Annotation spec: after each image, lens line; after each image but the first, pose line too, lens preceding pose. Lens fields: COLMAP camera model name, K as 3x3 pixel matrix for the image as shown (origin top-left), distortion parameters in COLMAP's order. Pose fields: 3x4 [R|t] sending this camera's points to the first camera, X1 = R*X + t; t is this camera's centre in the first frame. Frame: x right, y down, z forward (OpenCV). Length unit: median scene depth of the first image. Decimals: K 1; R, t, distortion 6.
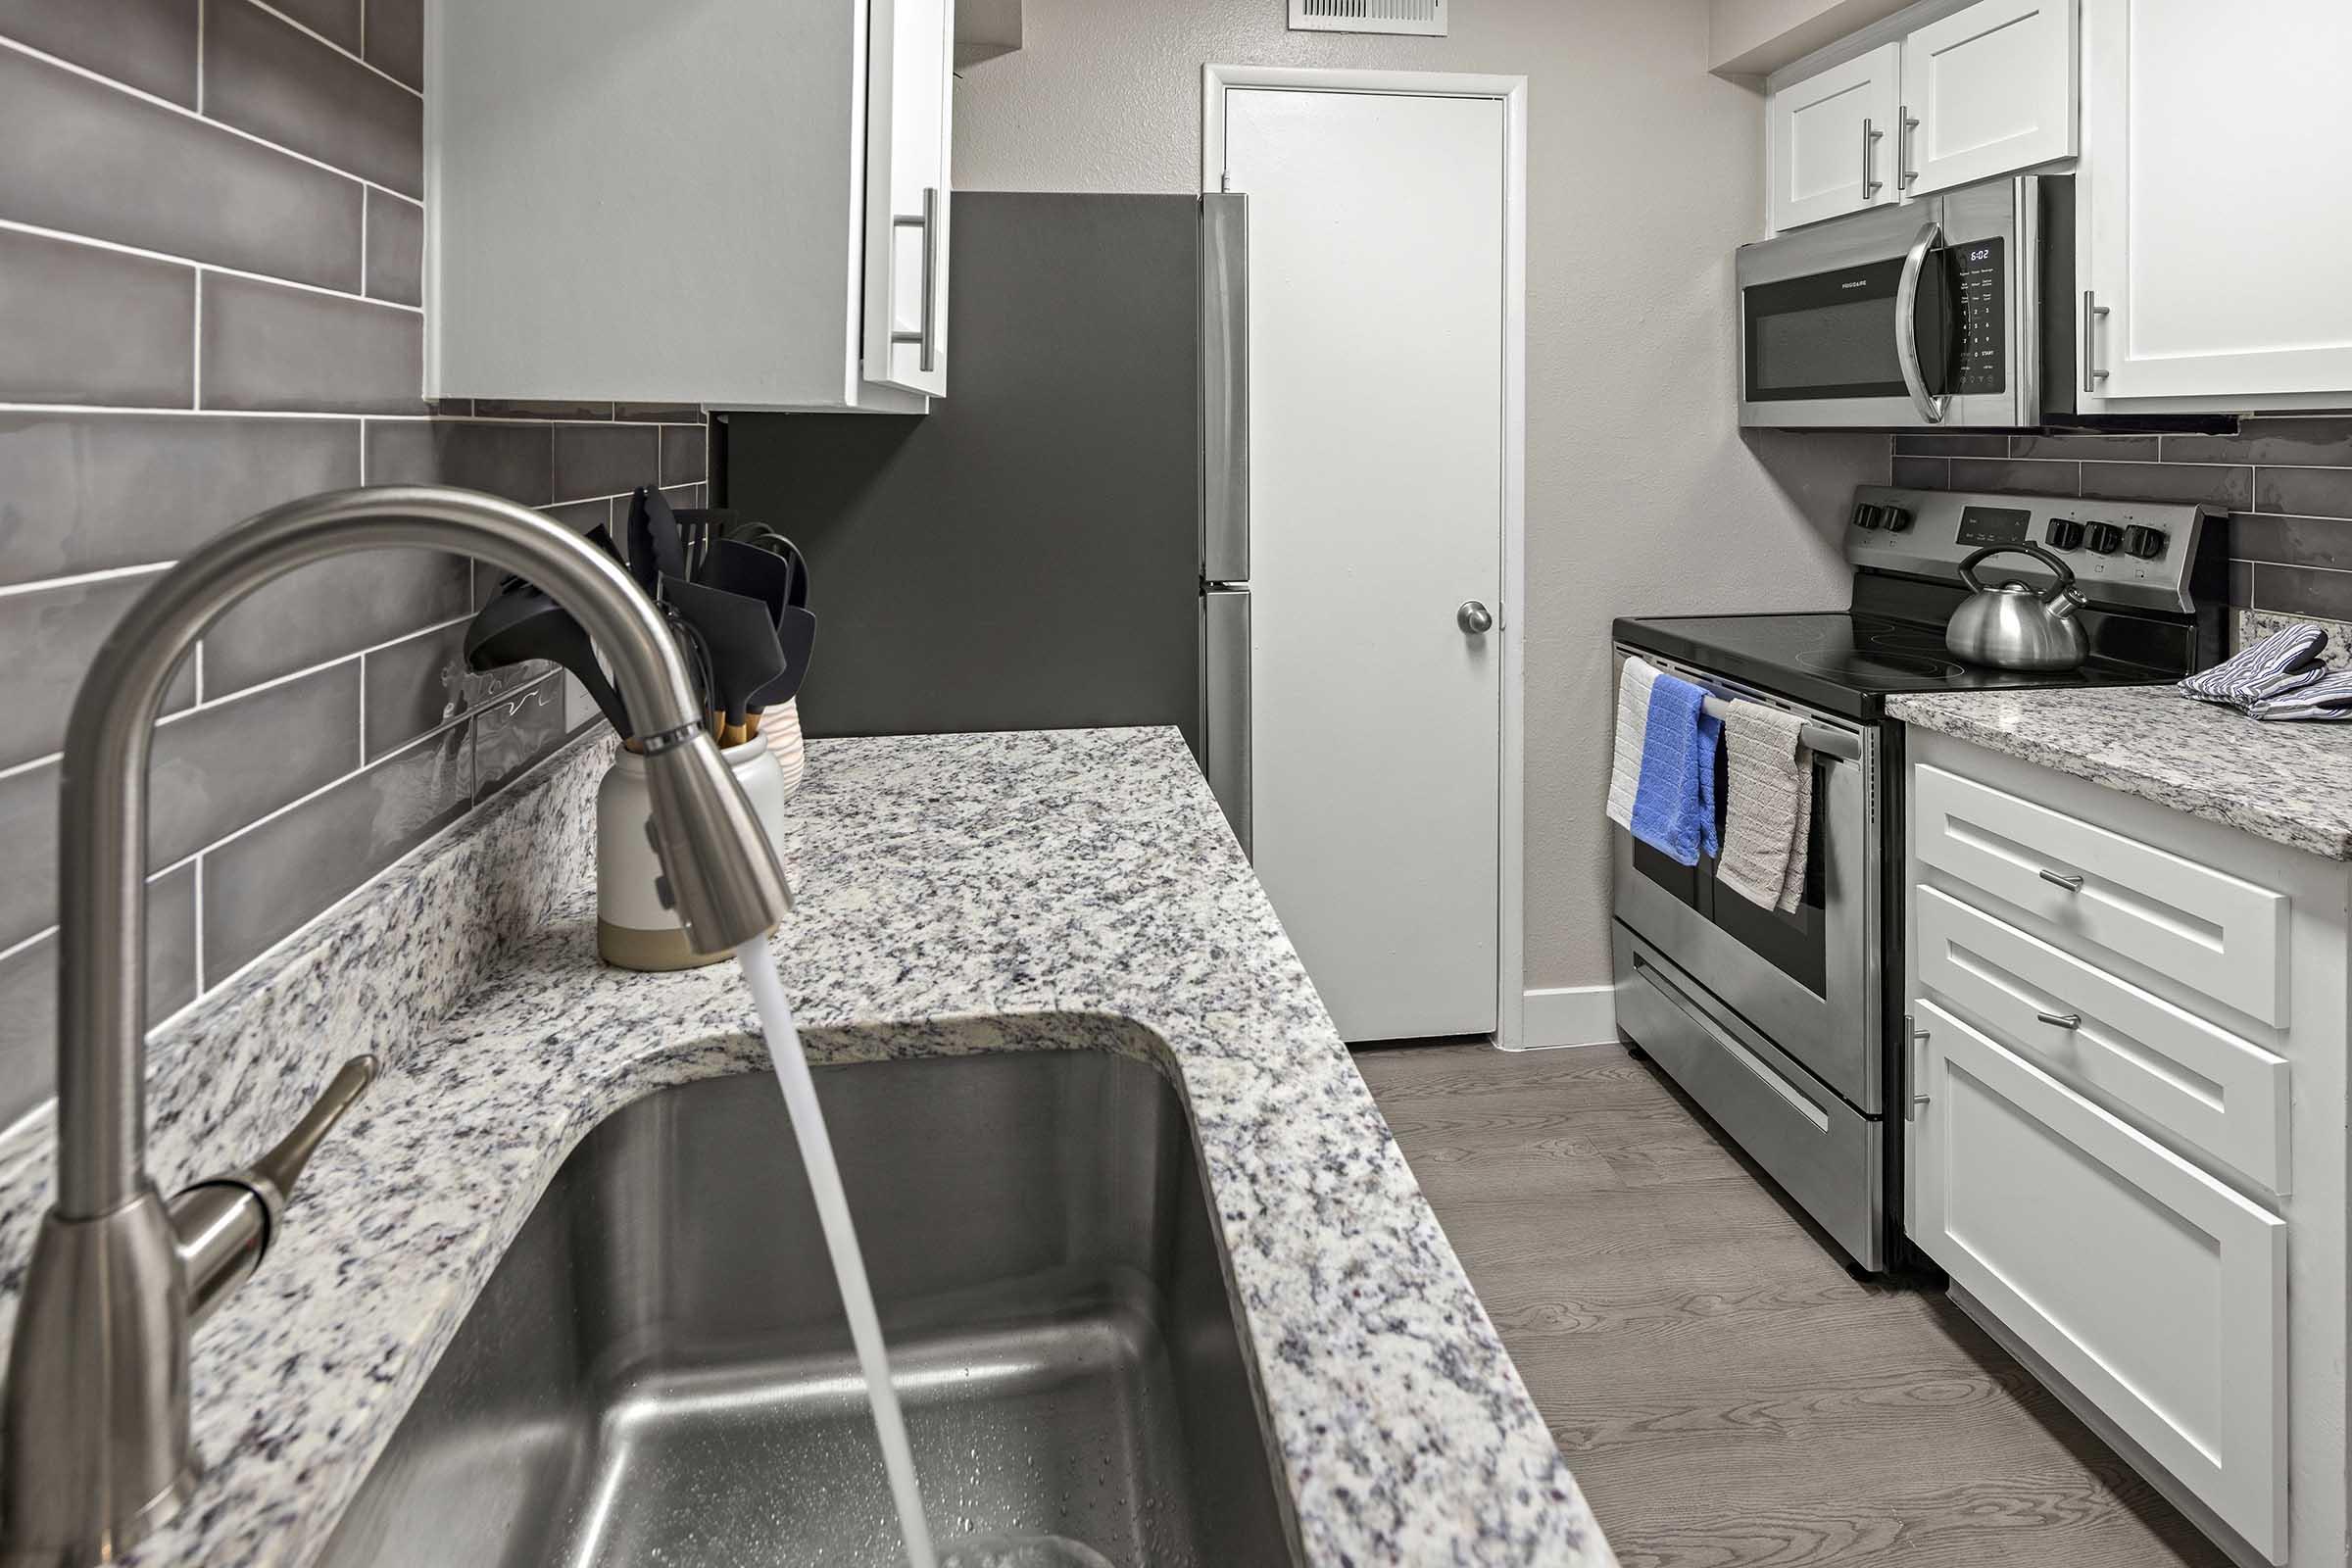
lens RADIAL K [[1166.7, 0, 1174.4], [0, 1166.7, 432.6], [0, 0, 1]] dist [-0.001053, -0.001785]
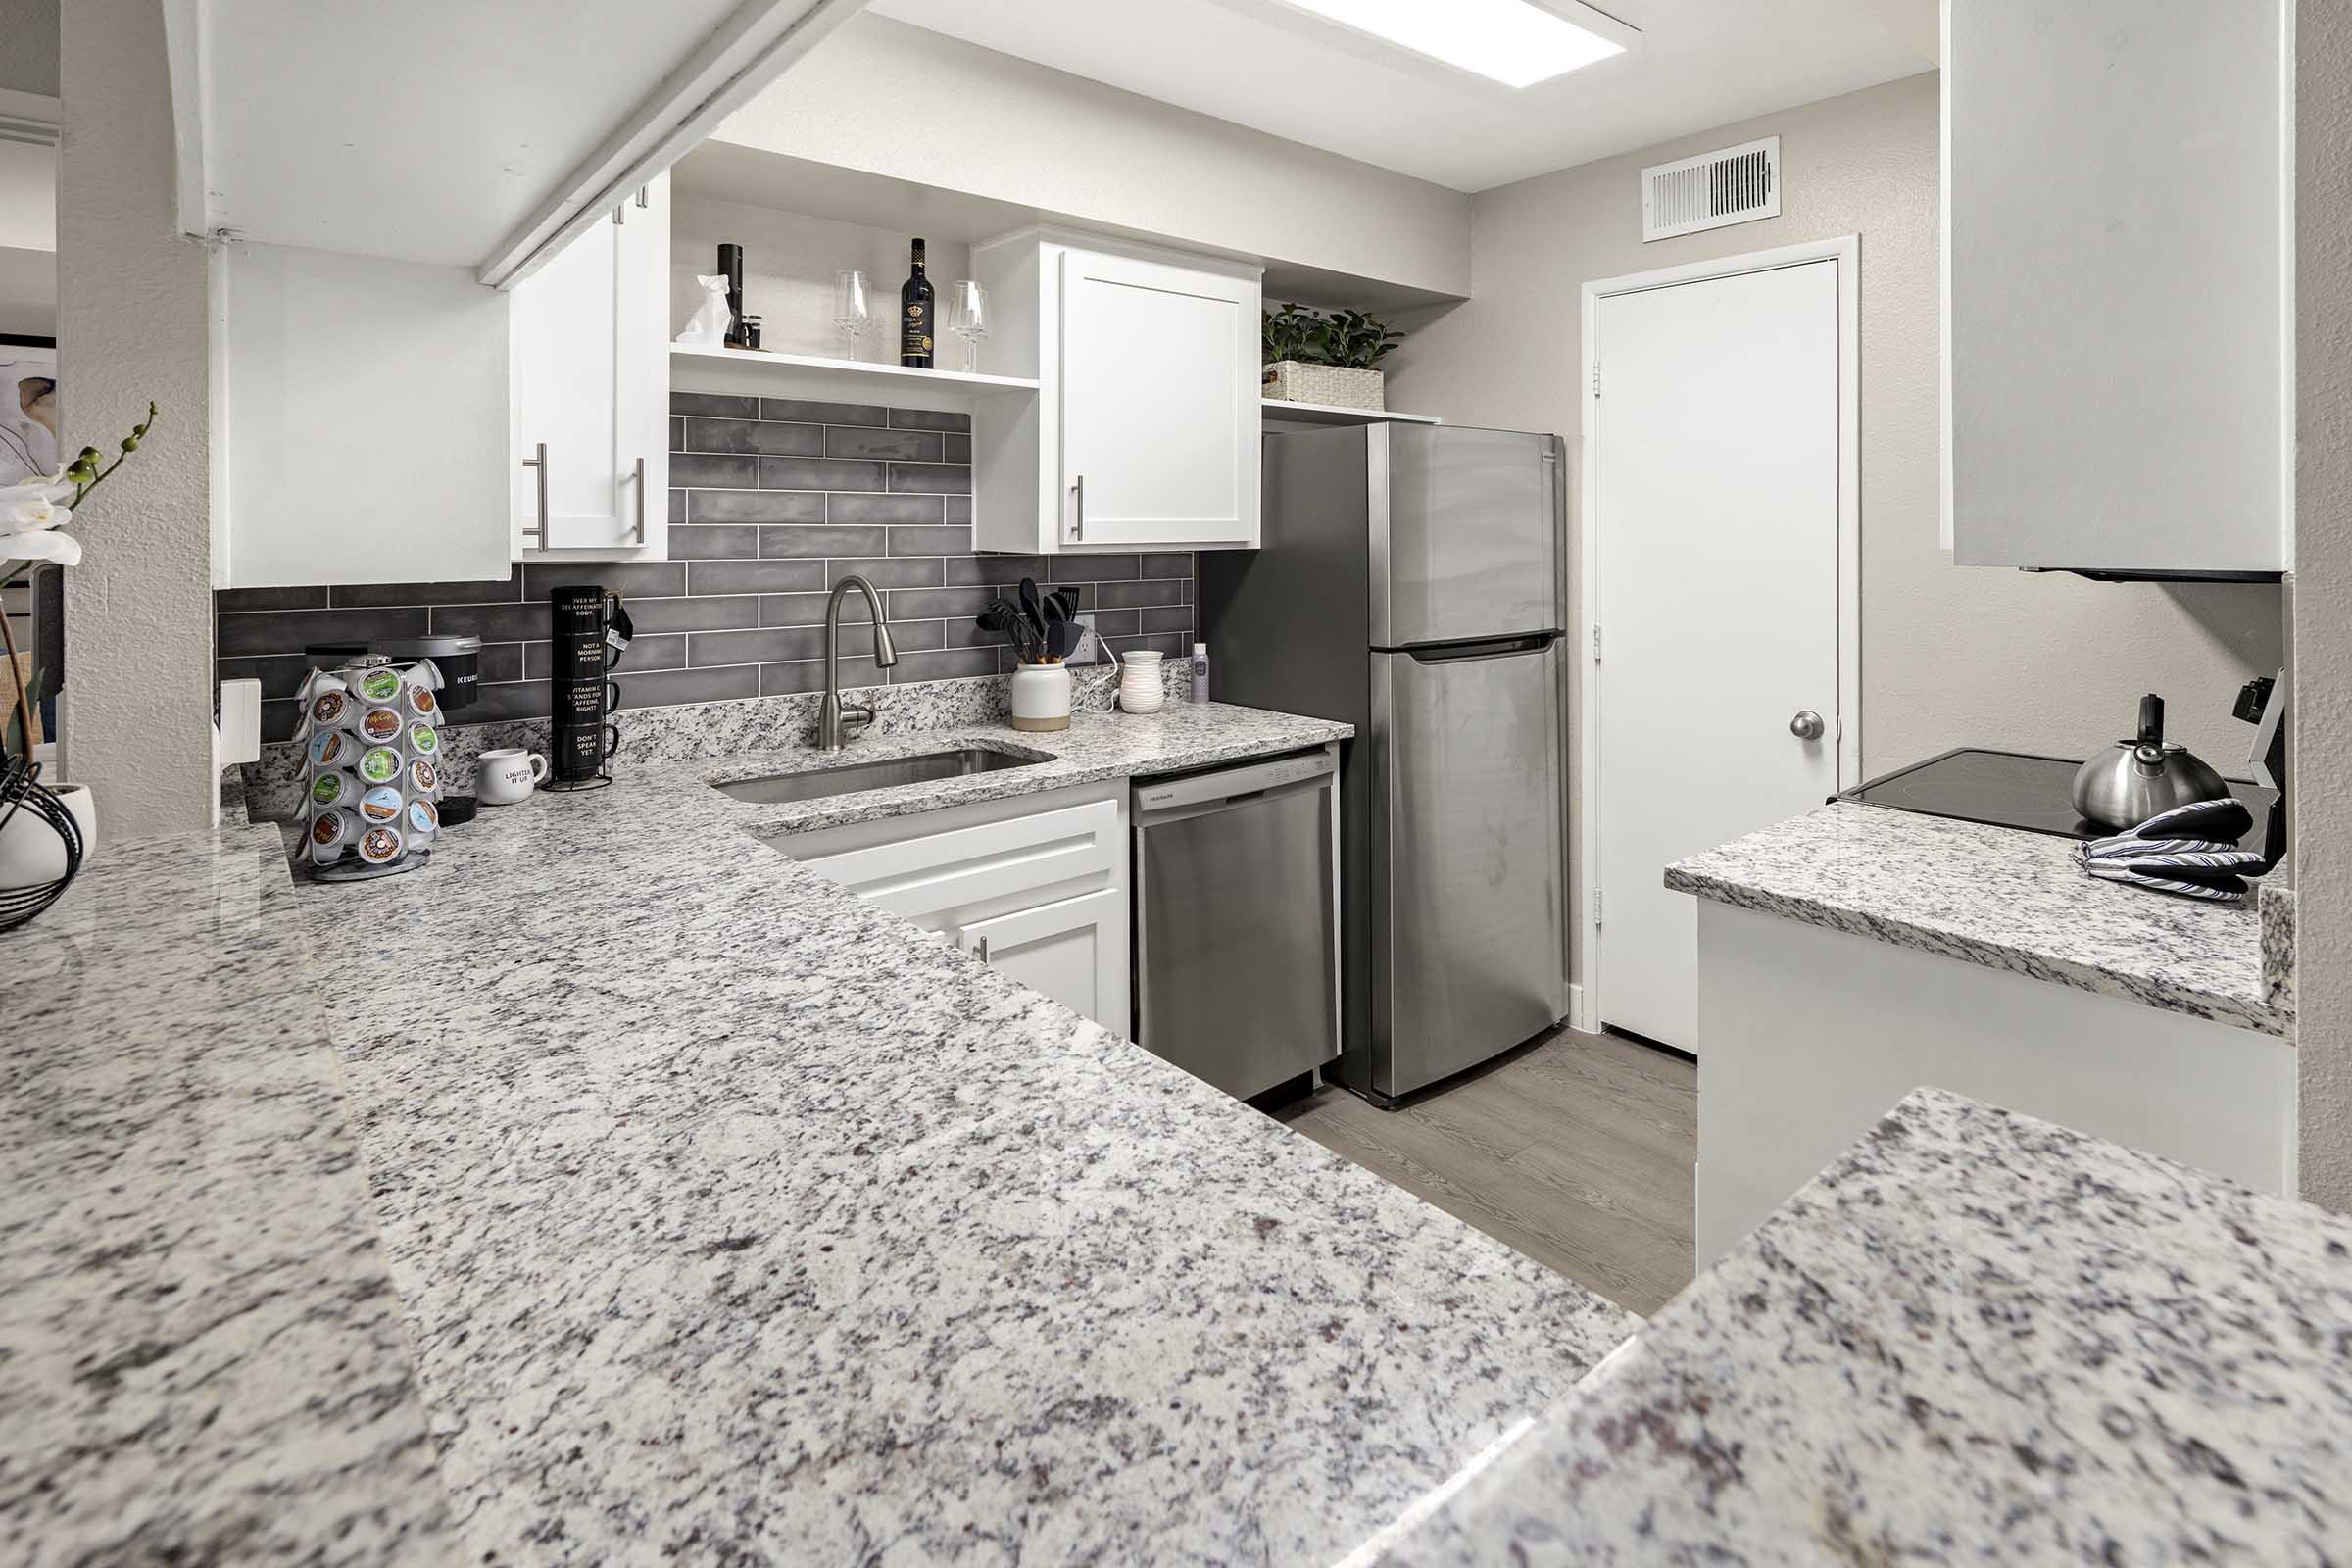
lens RADIAL K [[1152.2, 0, 1166.0], [0, 1152.2, 540.5], [0, 0, 1]] dist [0.000862, -0.005575]
pose [[0.534425, 0.007306, -0.845184, 1.467326], [0.000071, 0.999962, 0.008688, -0.050391], [0.845216, -0.004703, 0.534404, -0.203080]]
